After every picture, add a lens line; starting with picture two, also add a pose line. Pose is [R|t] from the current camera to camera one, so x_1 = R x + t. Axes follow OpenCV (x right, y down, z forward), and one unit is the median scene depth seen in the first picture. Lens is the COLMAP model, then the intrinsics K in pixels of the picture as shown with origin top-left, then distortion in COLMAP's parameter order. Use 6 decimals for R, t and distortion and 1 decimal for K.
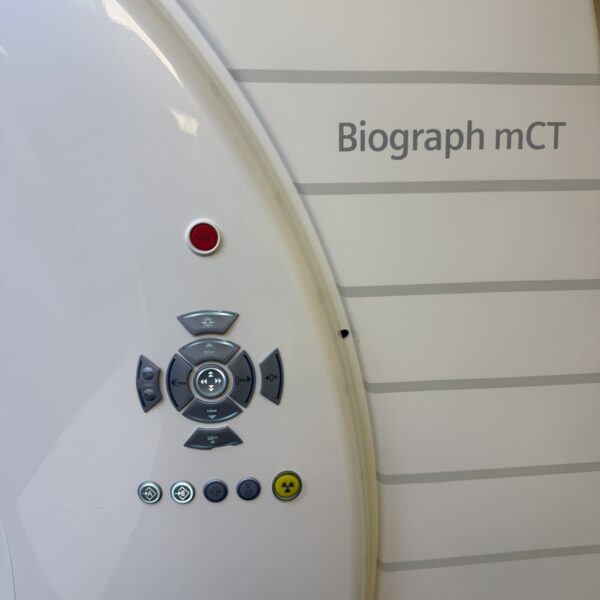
lens RADIAL K [[564.5, 0, 302.7], [0, 564.5, 296.8], [0, 0, 1]] dist [0.030370, 0.000000]
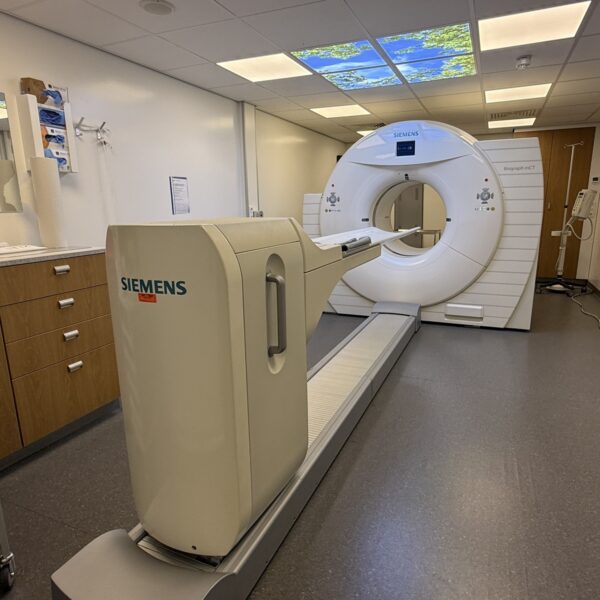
lens RADIAL K [[427.6, 0, 302.2], [0, 427.6, 303.5], [0, 0, 1]] dist [0.014247, -0.008598]
pose [[0.870058, 0.109054, -0.480735, 0.277581], [-0.083210, 0.993719, 0.074826, 0.560864], [0.485875, -0.025101, 0.873668, -2.324985]]
